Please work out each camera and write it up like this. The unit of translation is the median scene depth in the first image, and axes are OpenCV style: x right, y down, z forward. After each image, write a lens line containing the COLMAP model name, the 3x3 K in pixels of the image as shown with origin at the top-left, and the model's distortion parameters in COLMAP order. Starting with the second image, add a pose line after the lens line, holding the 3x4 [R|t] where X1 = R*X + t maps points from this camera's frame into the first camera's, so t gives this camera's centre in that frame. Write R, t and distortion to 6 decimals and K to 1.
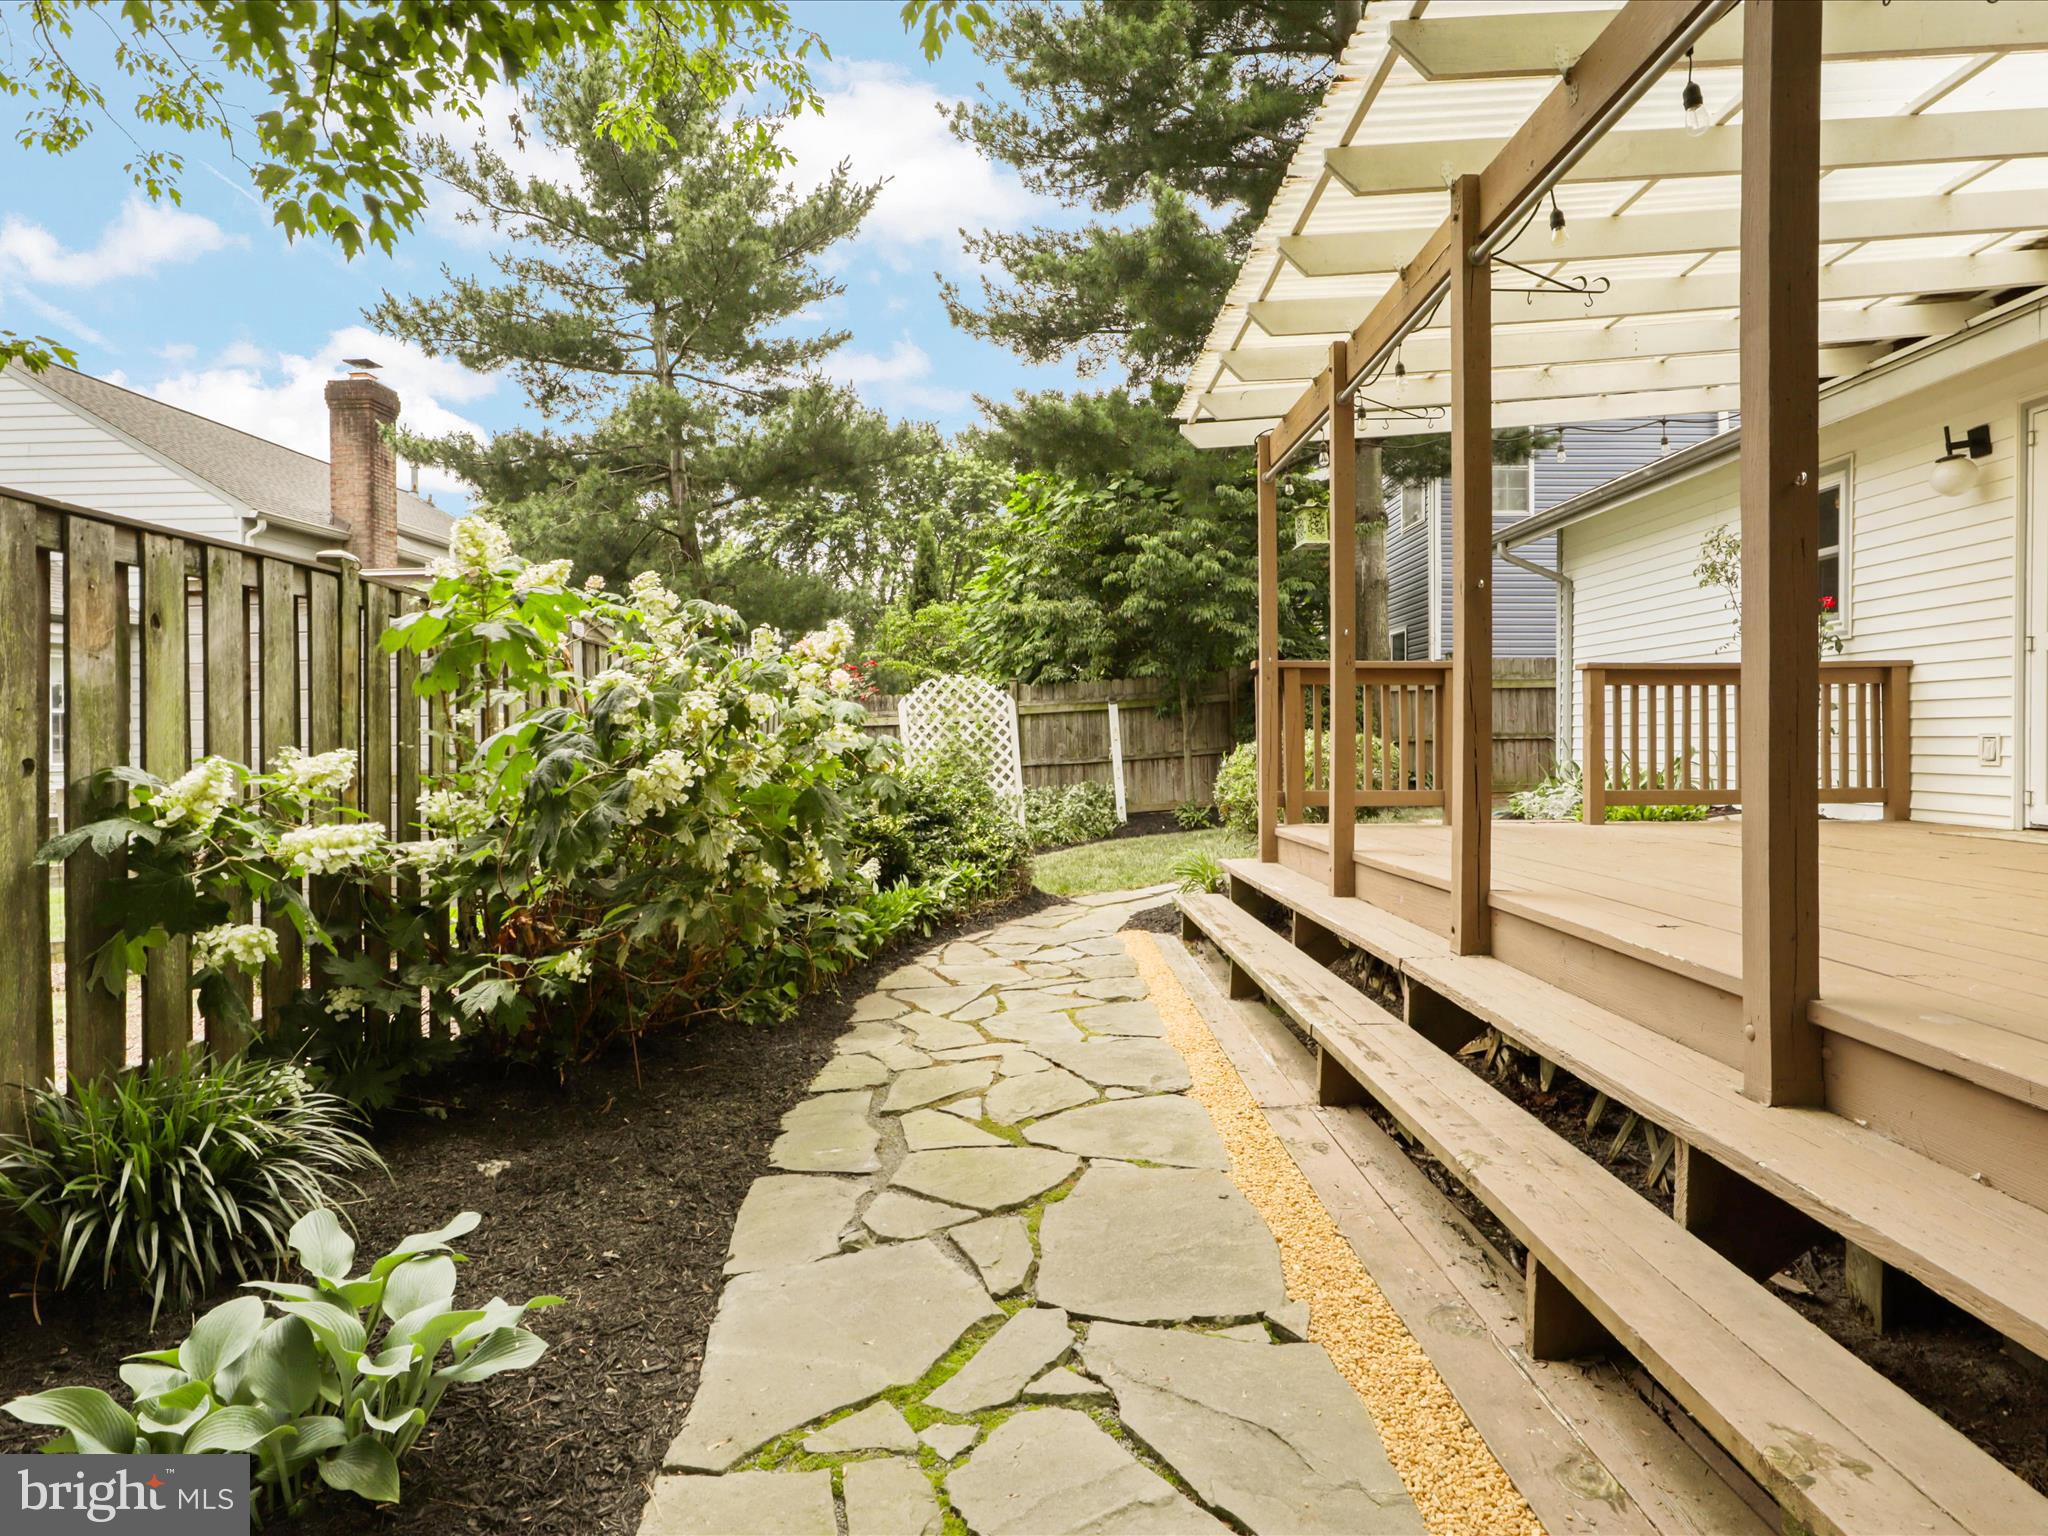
lens RADIAL K [[1176.9, 0, 1032.2], [0, 1176.9, 767.2], [0, 0, 1]] dist [0.022781, 0.003302]
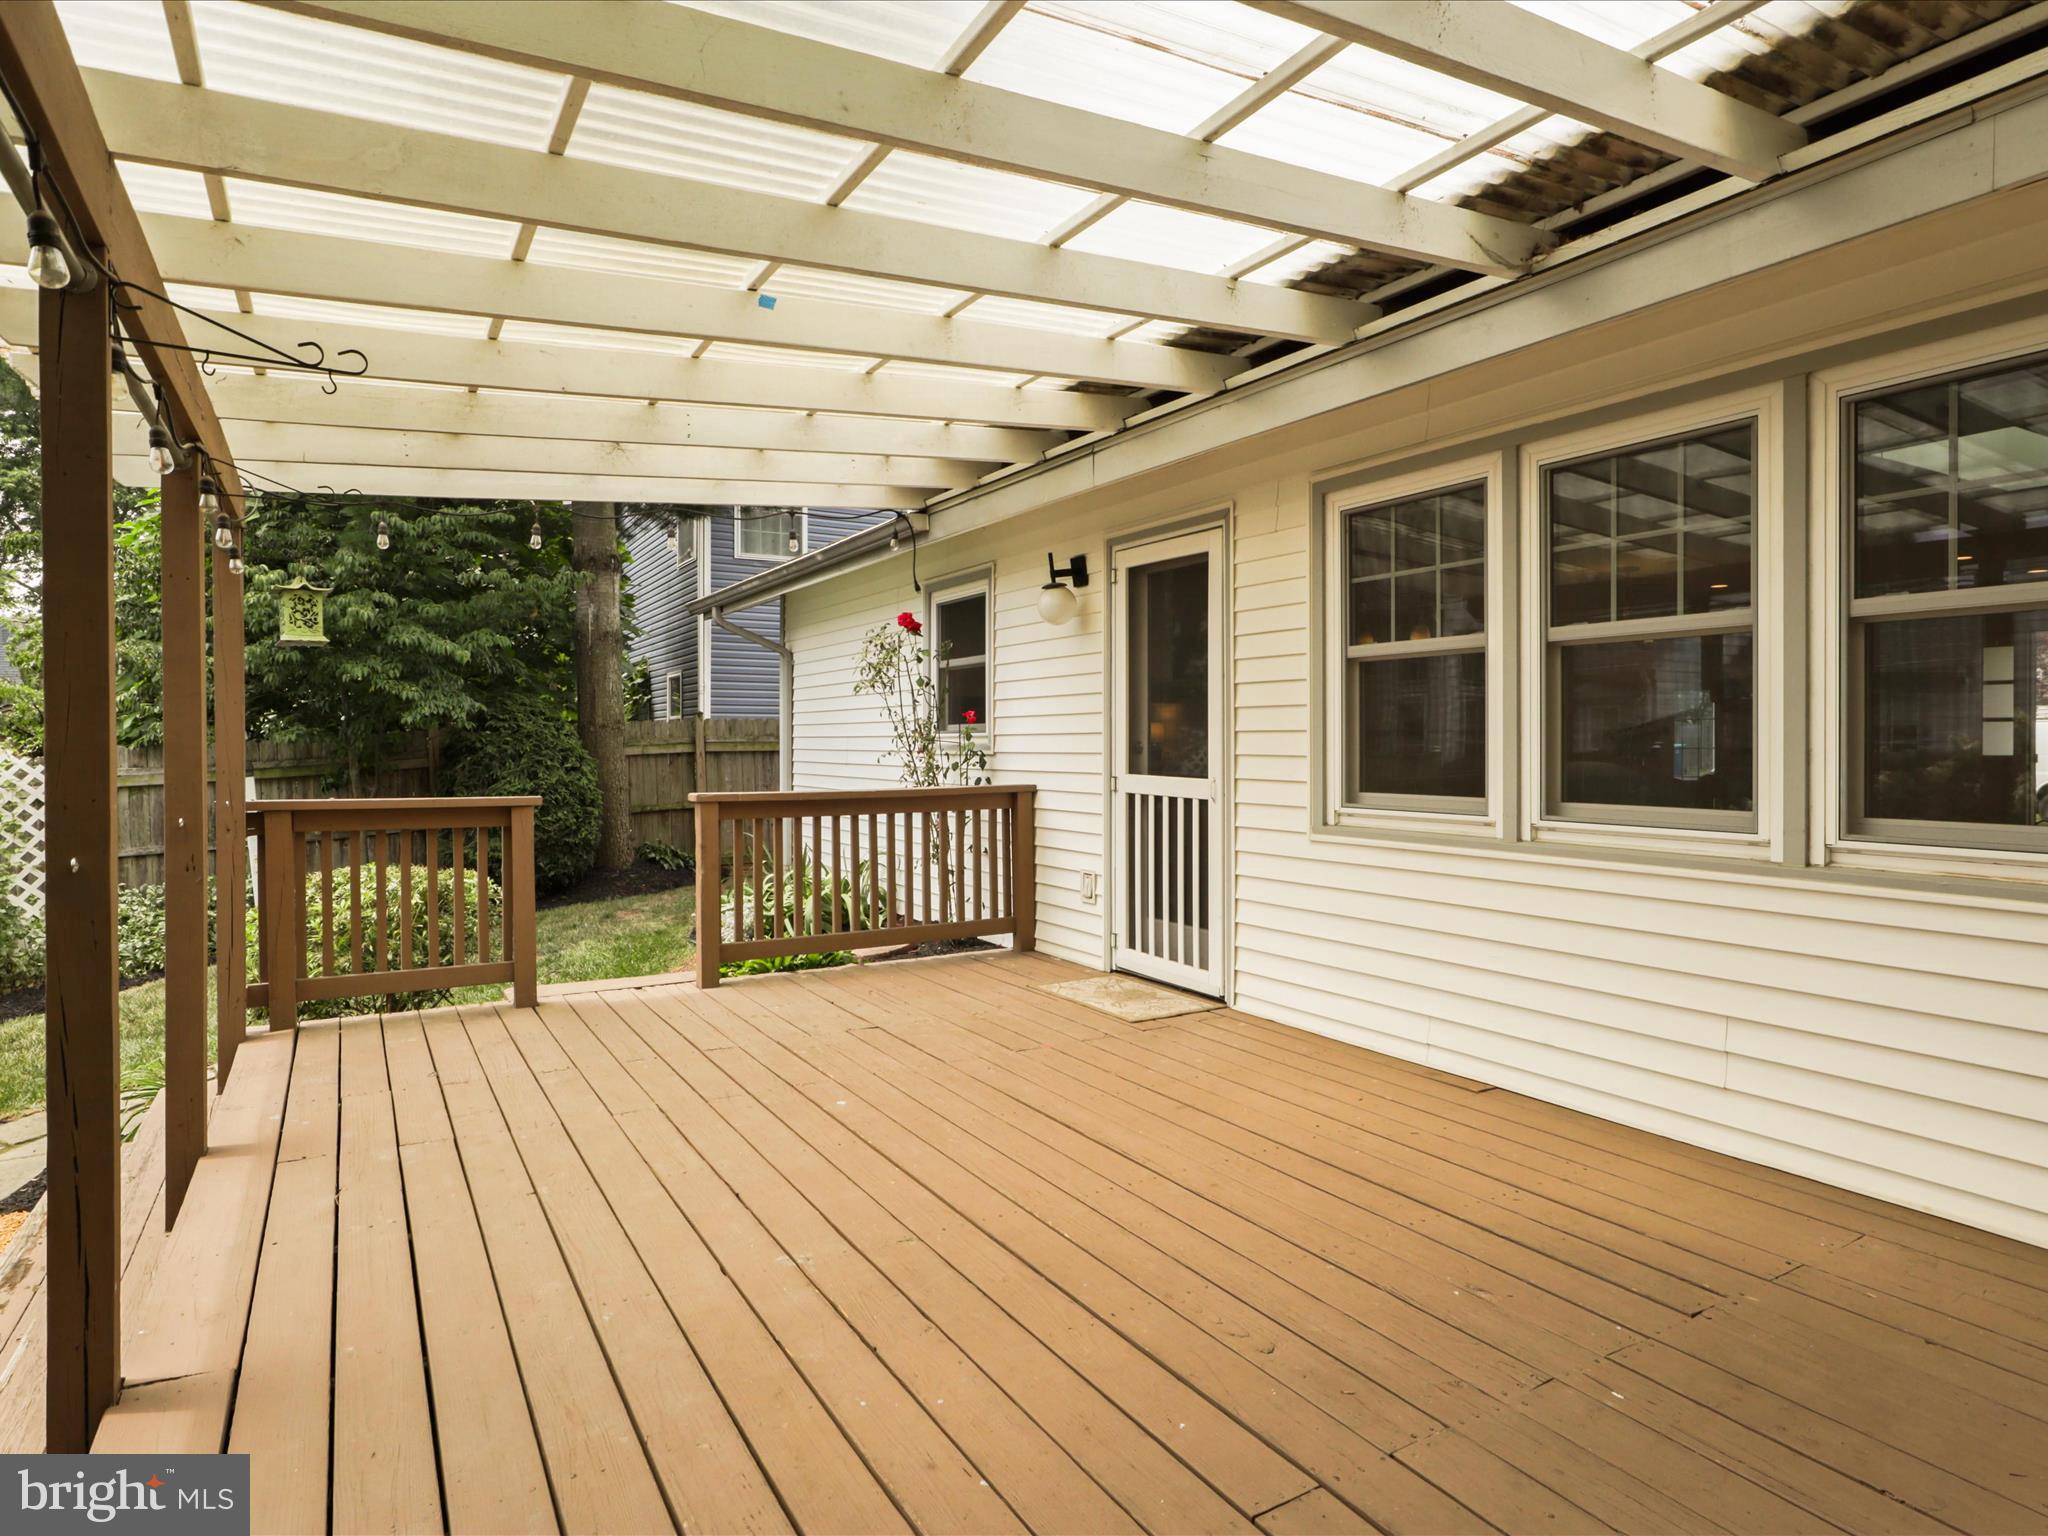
lens RADIAL K [[1176.9, 0, 1020.1], [0, 1176.9, 752.5], [0, 0, 1]] dist [0.022781, 0.003302]
pose [[0.878044, -0.005134, 0.478552, 0.267861], [0.011465, 0.999881, -0.010311, -0.106753], [-0.478442, 0.014540, 0.877999, 0.163233]]
